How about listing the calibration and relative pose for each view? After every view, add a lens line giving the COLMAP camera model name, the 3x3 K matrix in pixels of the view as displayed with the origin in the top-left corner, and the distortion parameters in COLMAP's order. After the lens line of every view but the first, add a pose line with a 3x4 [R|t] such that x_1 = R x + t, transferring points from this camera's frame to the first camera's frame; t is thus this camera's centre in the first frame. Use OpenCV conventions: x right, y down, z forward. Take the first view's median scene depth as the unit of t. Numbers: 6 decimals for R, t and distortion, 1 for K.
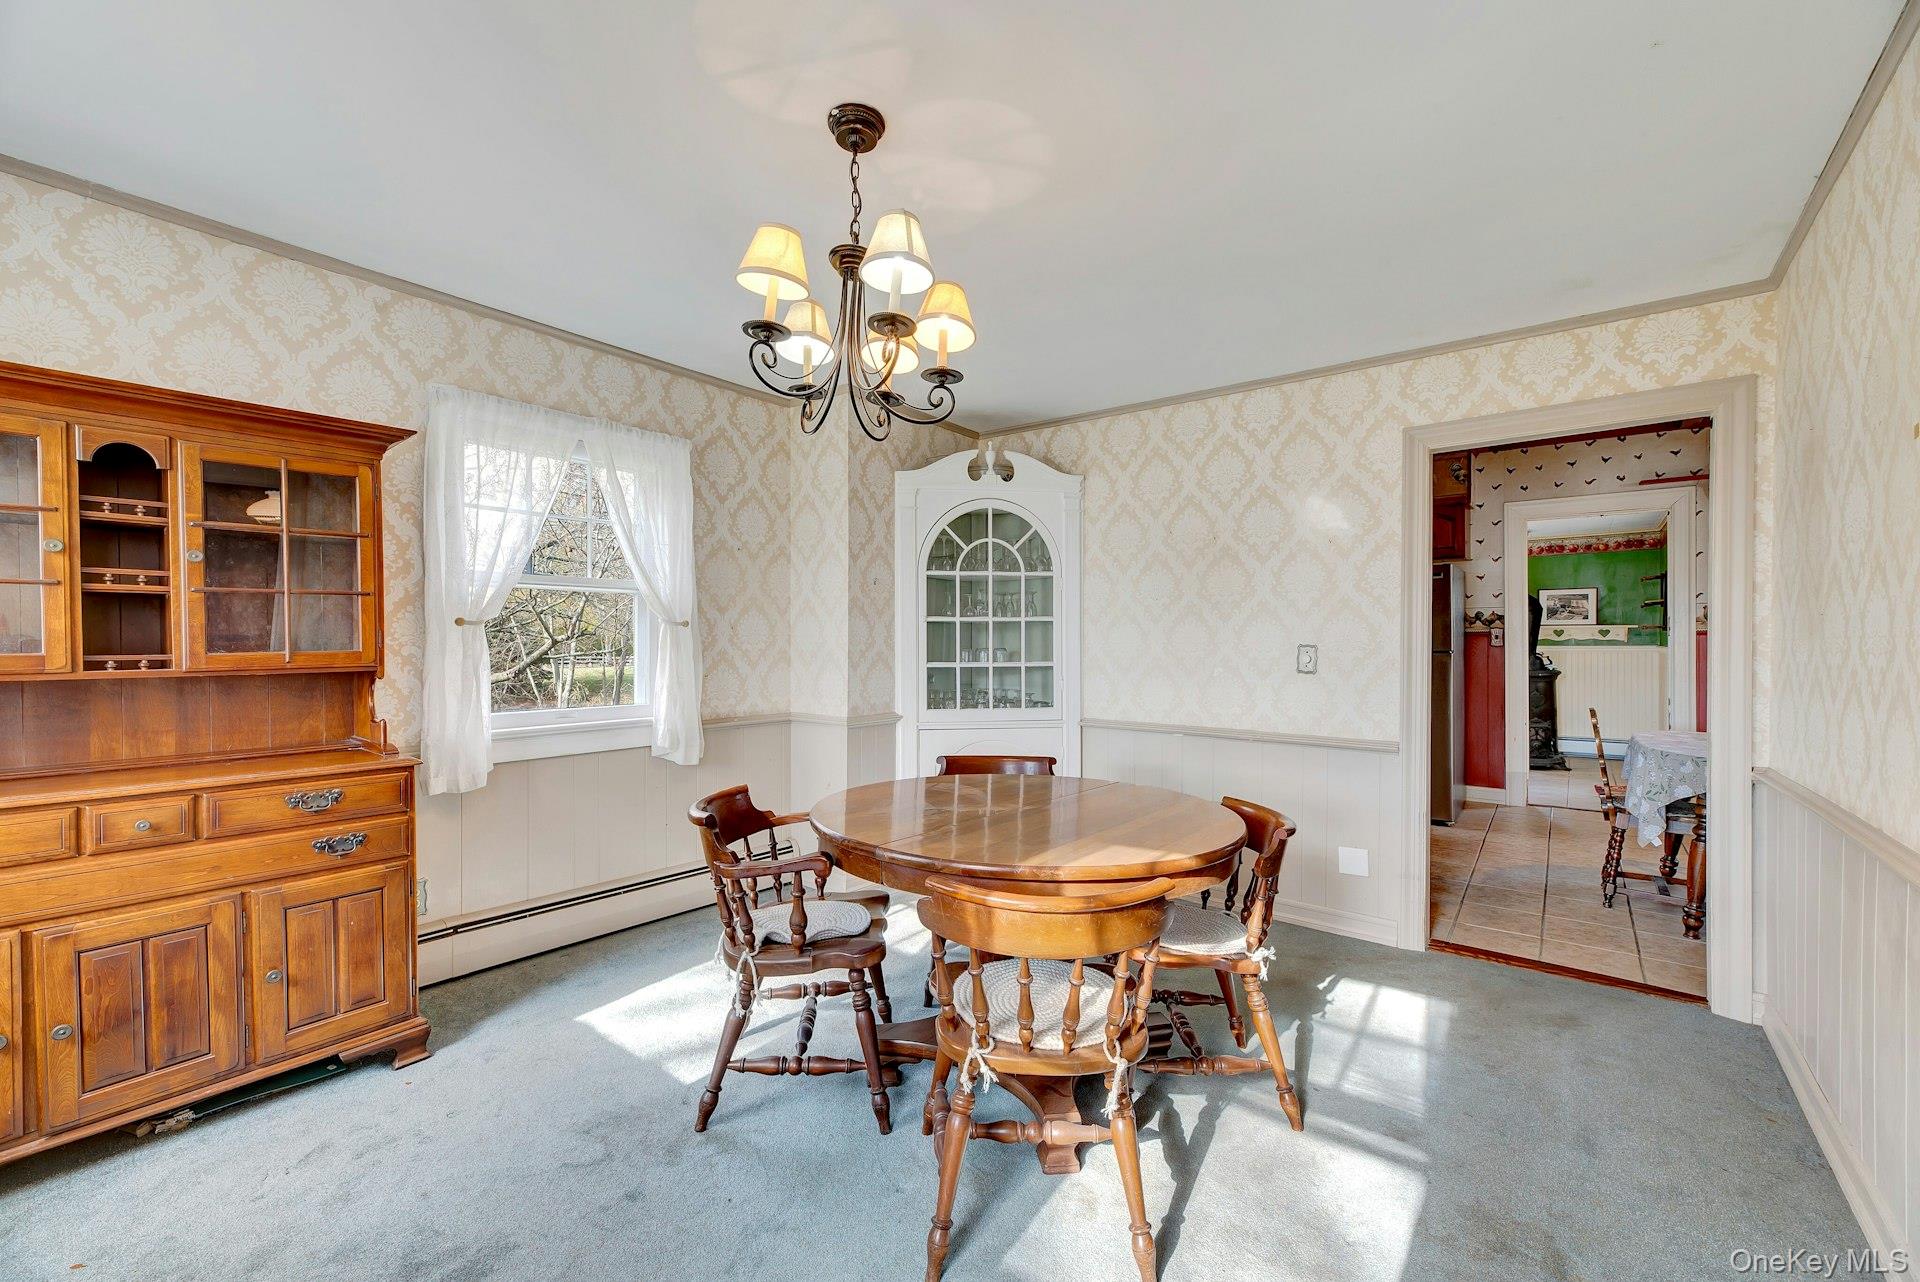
lens RADIAL K [[779.1, 0, 955.9], [0, 779.1, 652.3], [0, 0, 1]] dist [-0.001878, -0.000259]
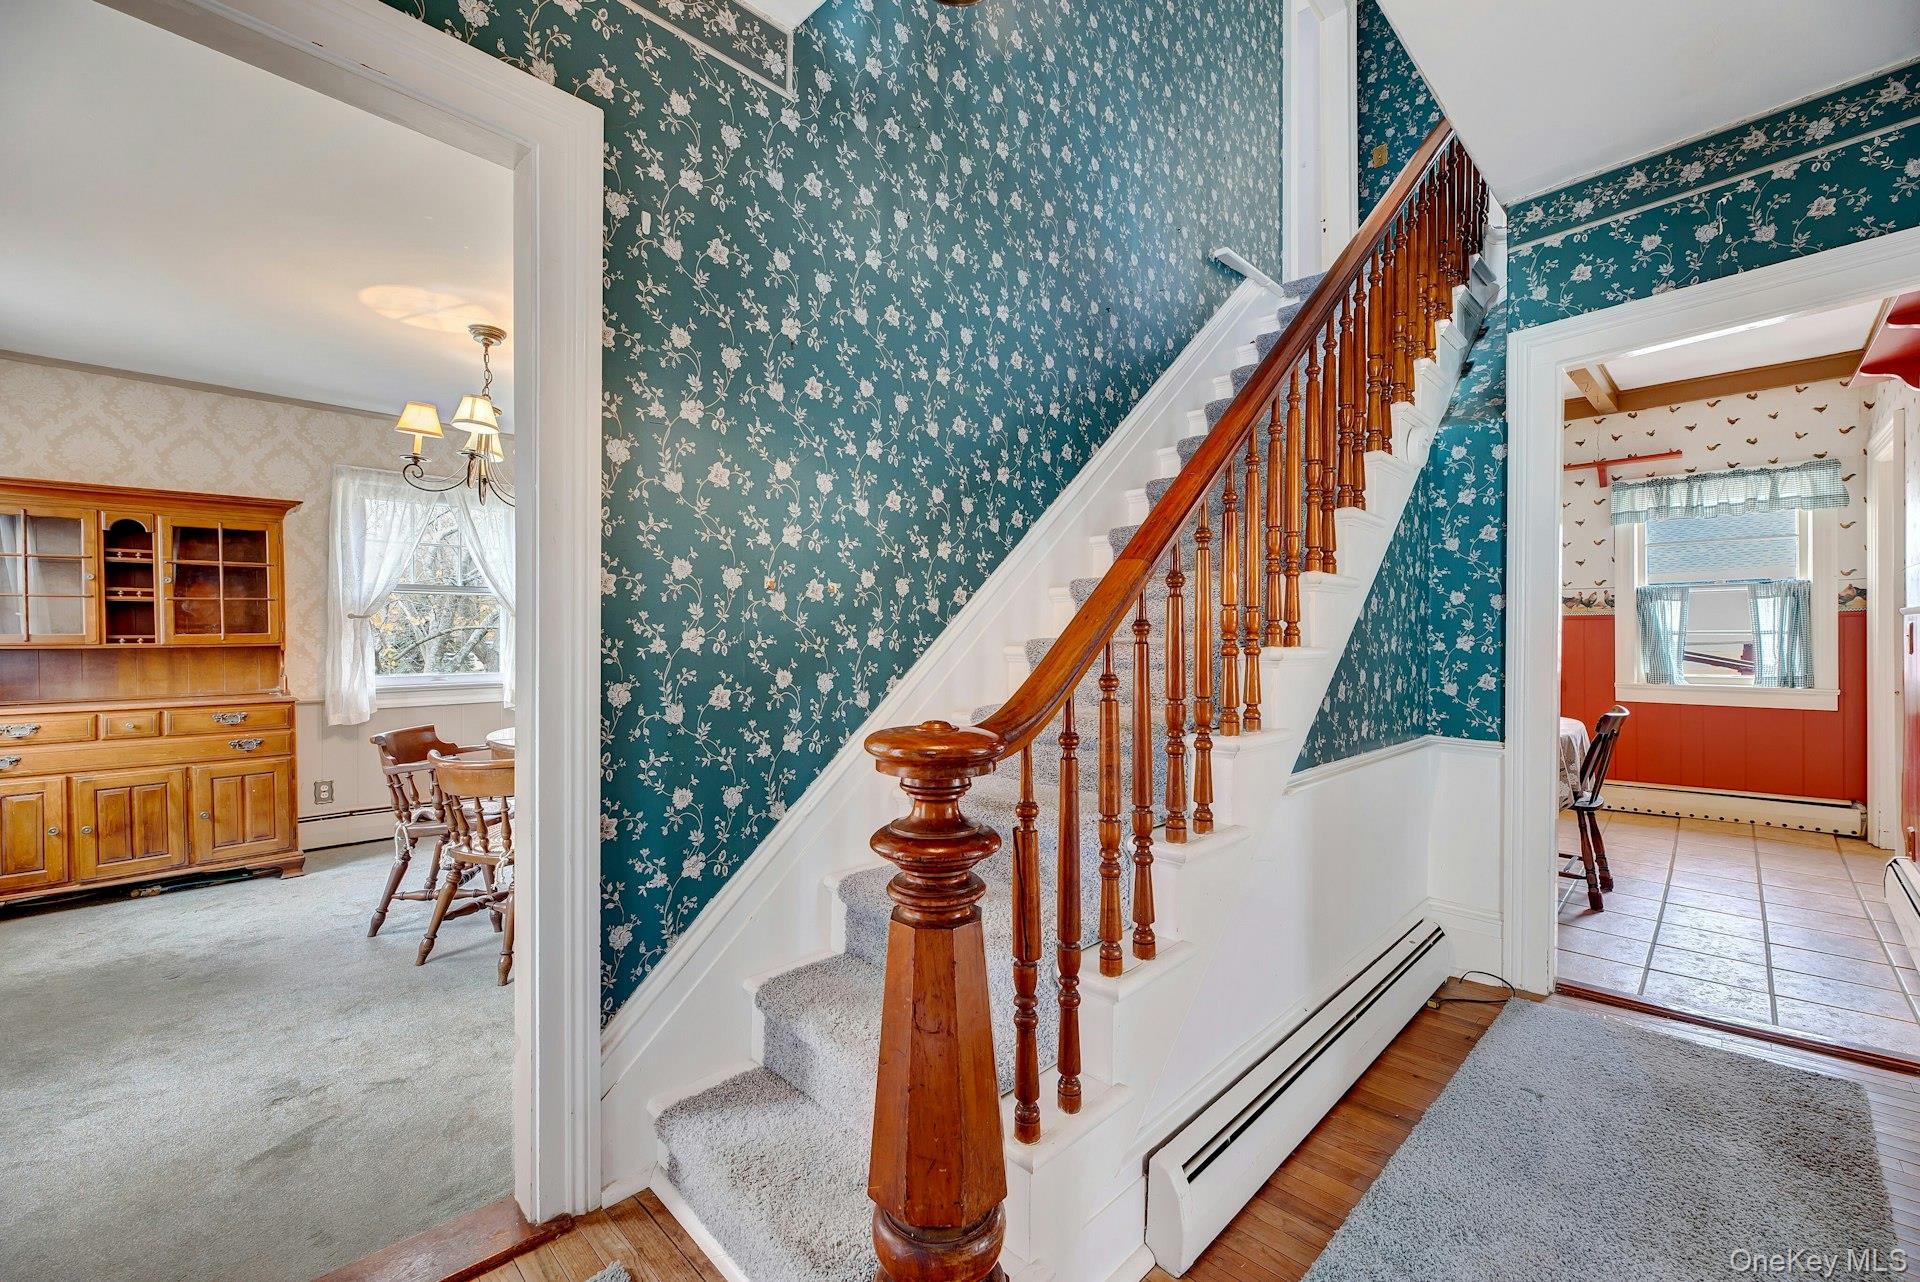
lens RADIAL K [[779.1, 0, 971.8], [0, 779.1, 641.5], [0, 0, 1]] dist [-0.001878, -0.000259]
pose [[0.994720, -0.000792, -0.102622, 1.062197], [0.000575, 0.999998, -0.002145, 0.022576], [0.102623, 0.002075, 0.994718, -0.598029]]
